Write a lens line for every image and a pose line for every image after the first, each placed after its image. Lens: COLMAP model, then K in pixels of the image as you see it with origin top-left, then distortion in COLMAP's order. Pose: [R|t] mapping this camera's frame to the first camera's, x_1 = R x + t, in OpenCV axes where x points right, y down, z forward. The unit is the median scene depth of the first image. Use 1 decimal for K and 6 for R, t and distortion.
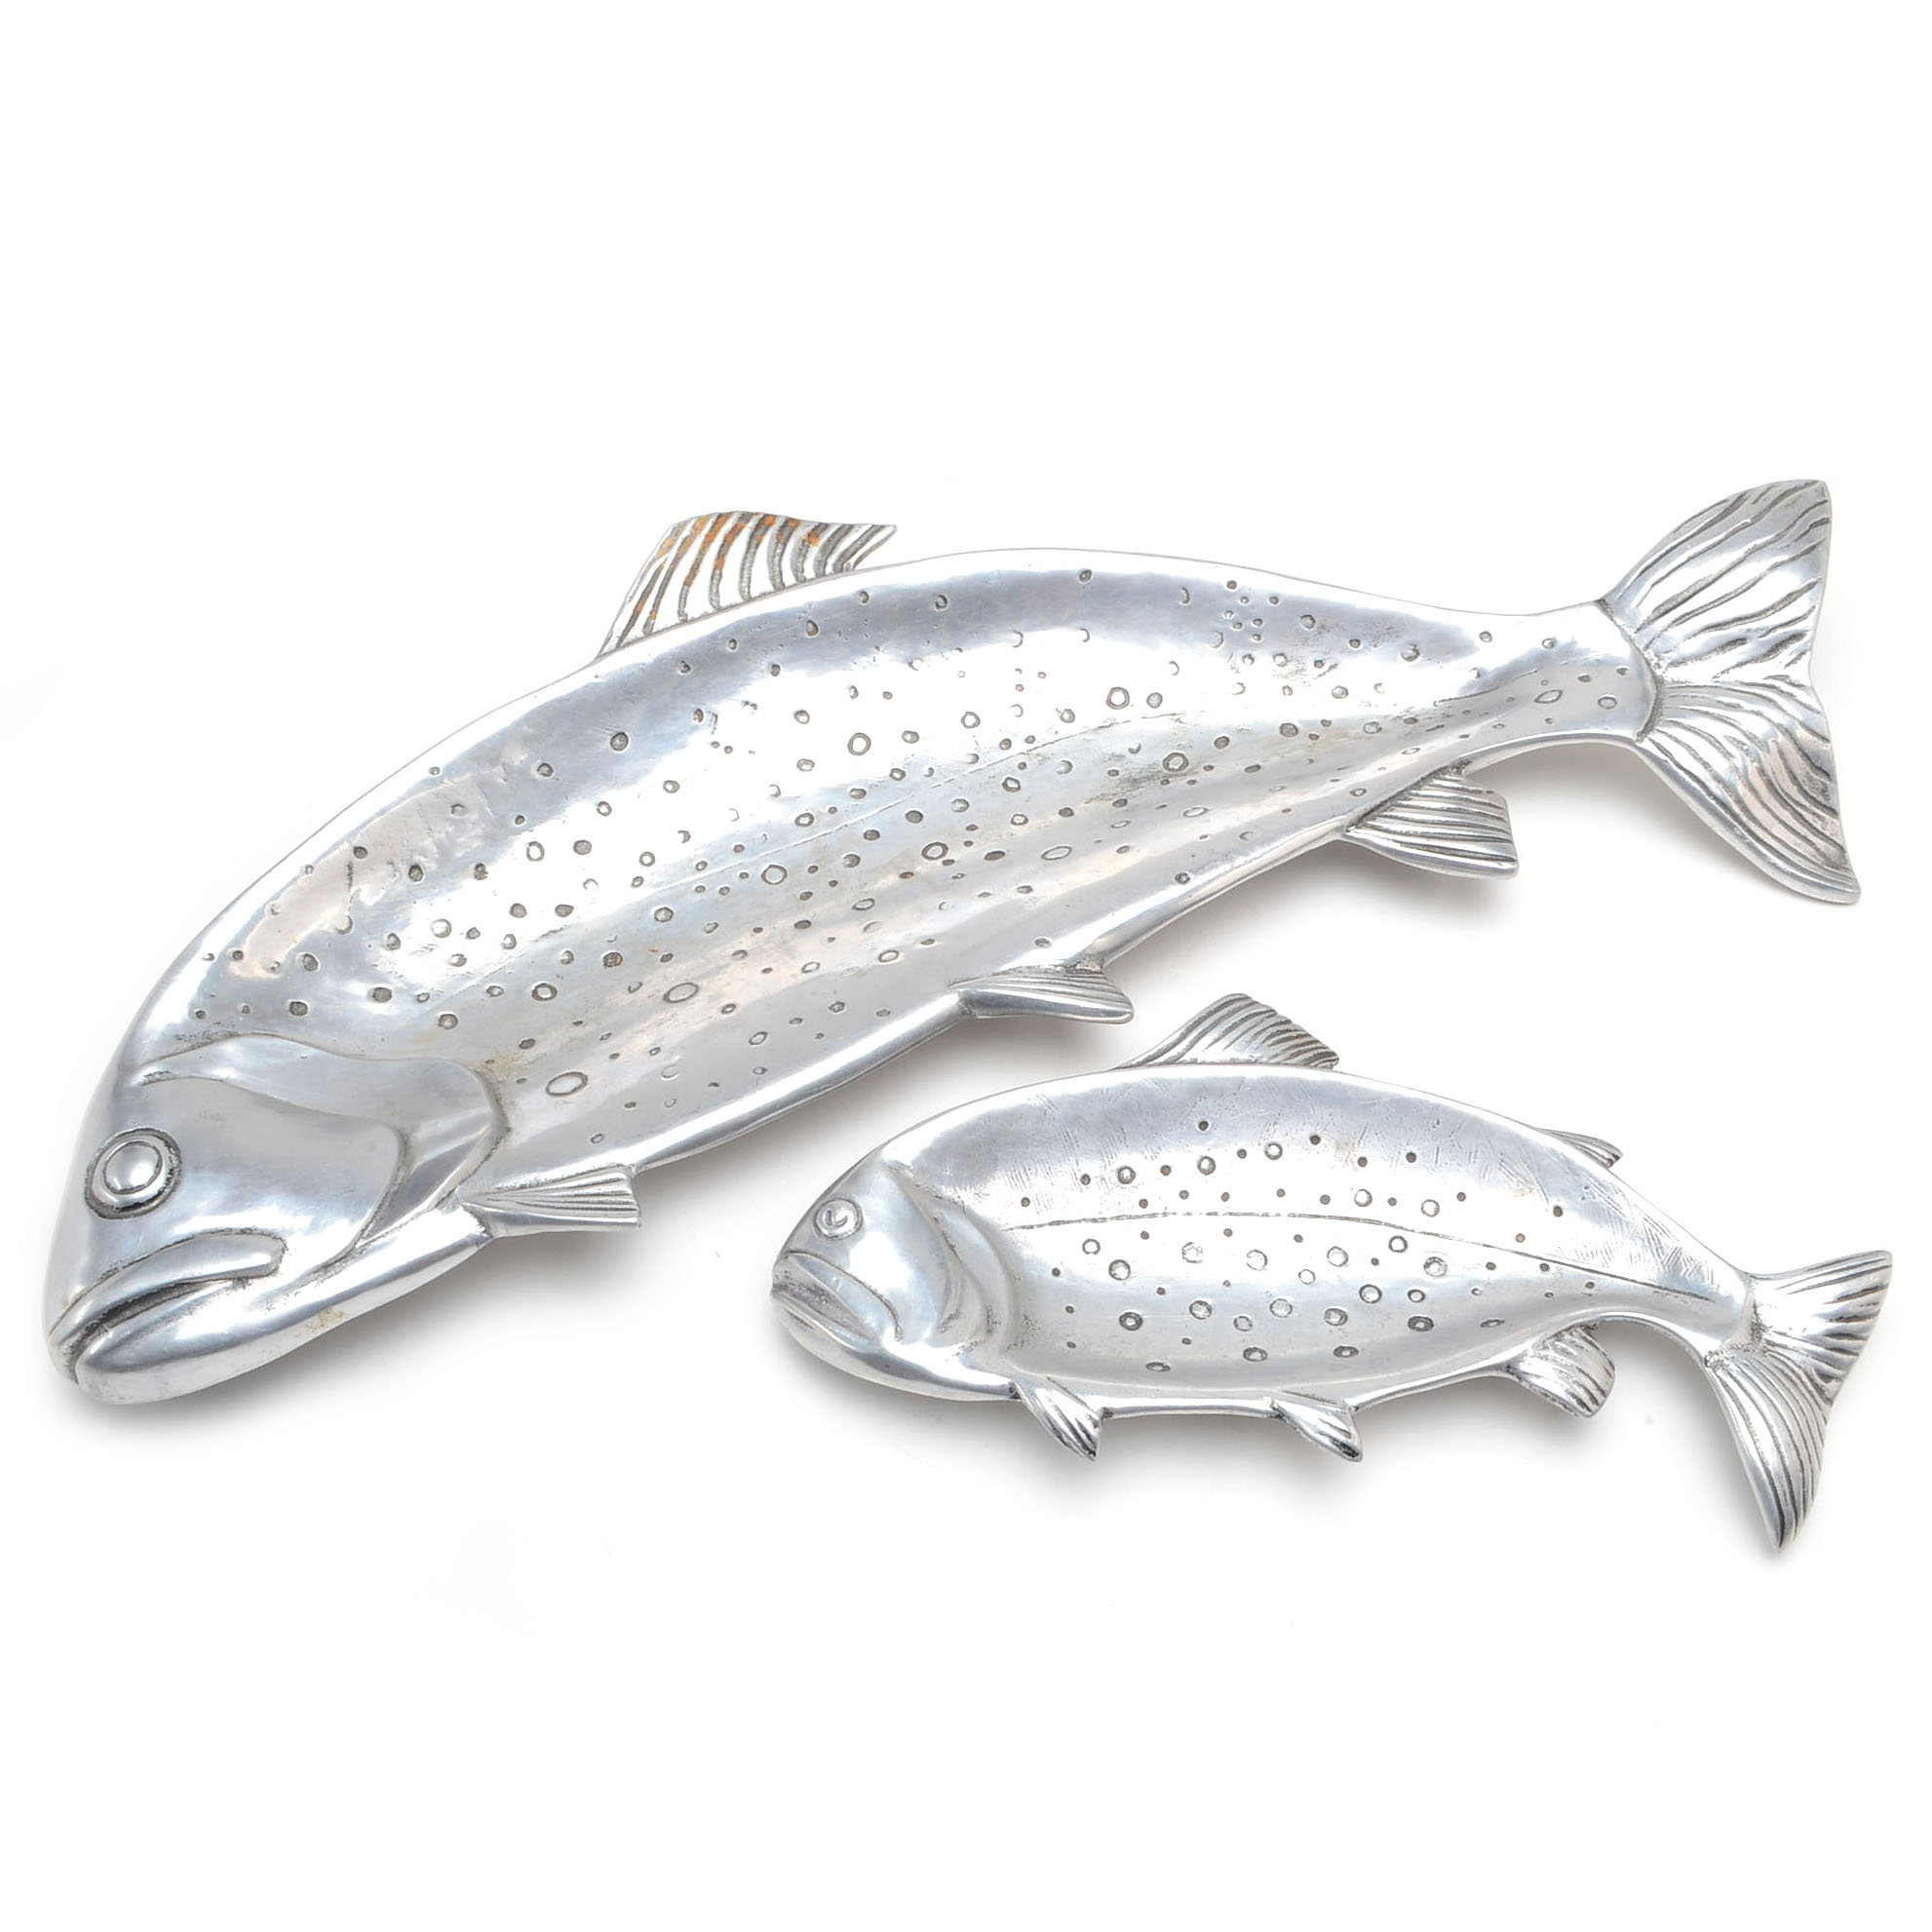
lens RADIAL K [[2073.3, 0, 1045.2], [0, 2073.3, 973.9], [0, 0, 1]] dist [-0.073245, -0.000886]
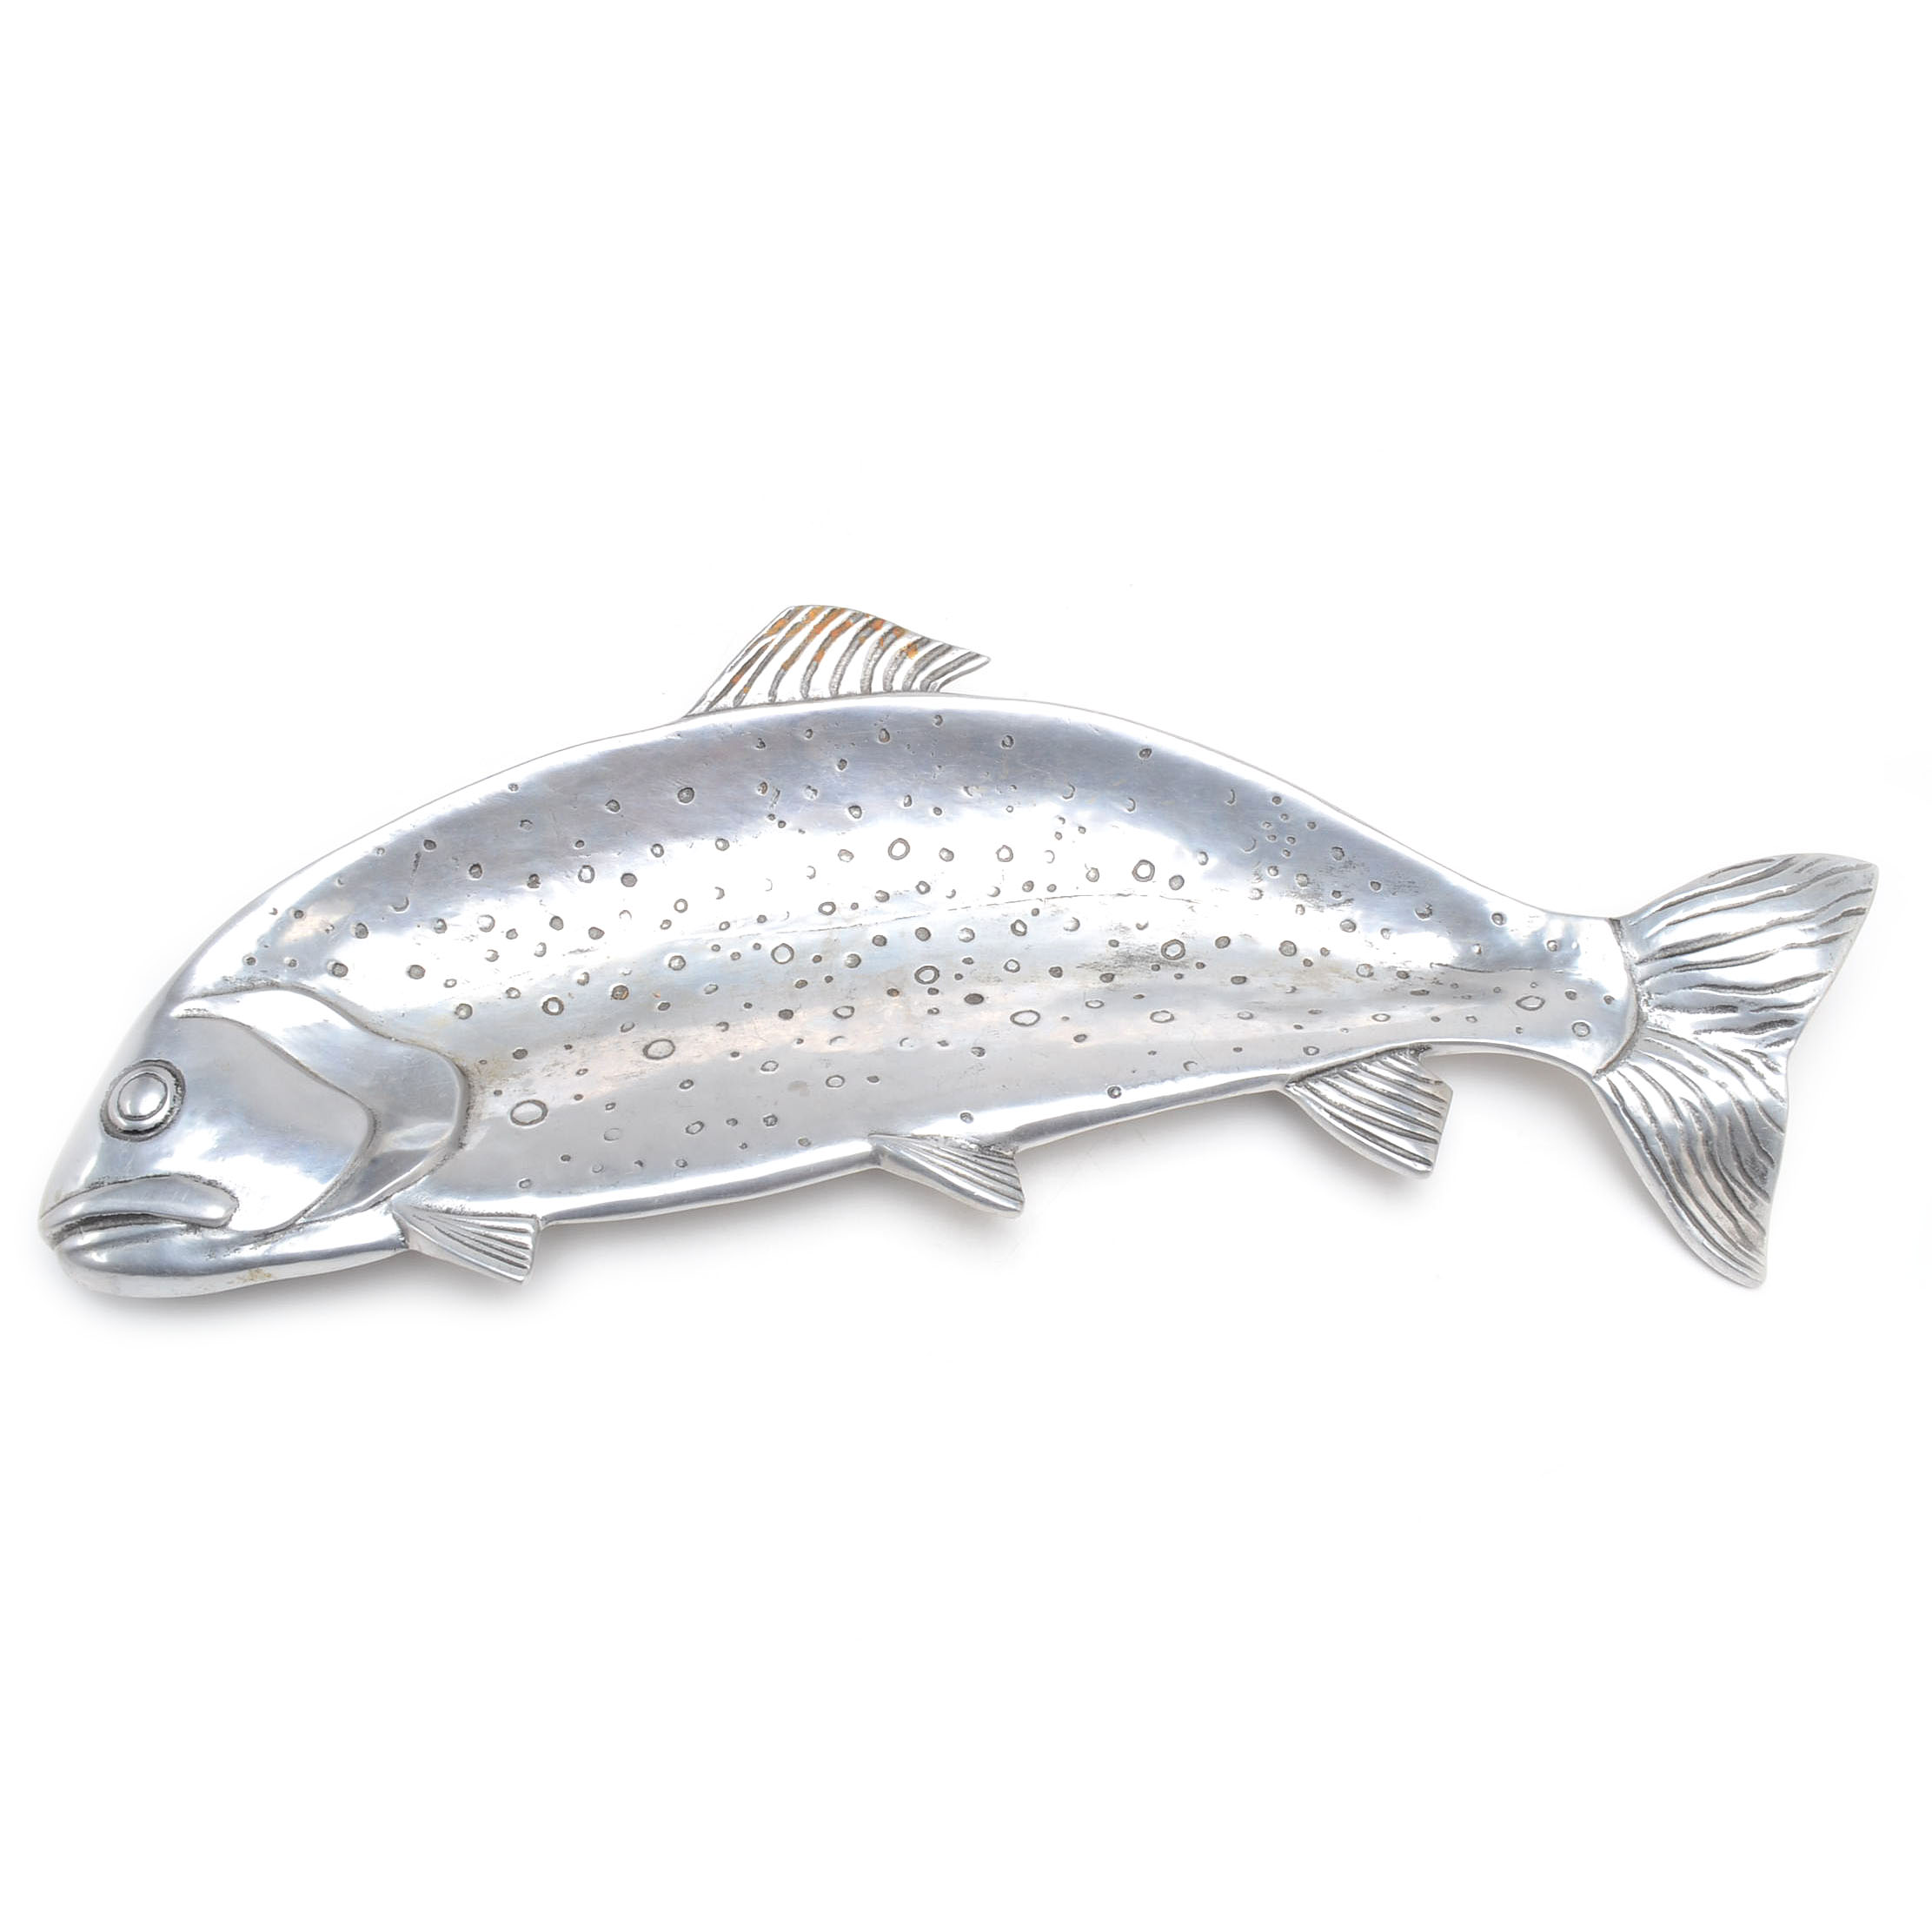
lens RADIAL K [[1796.0, 0, 990.7], [0, 1796.0, 908.8], [0, 0, 1]] dist [-0.074033, -0.009011]
pose [[0.947162, 0.287118, -0.142995, 0.113968], [-0.272047, 0.955257, 0.116077, -0.232815], [0.169924, -0.071042, 0.982893, 0.089772]]
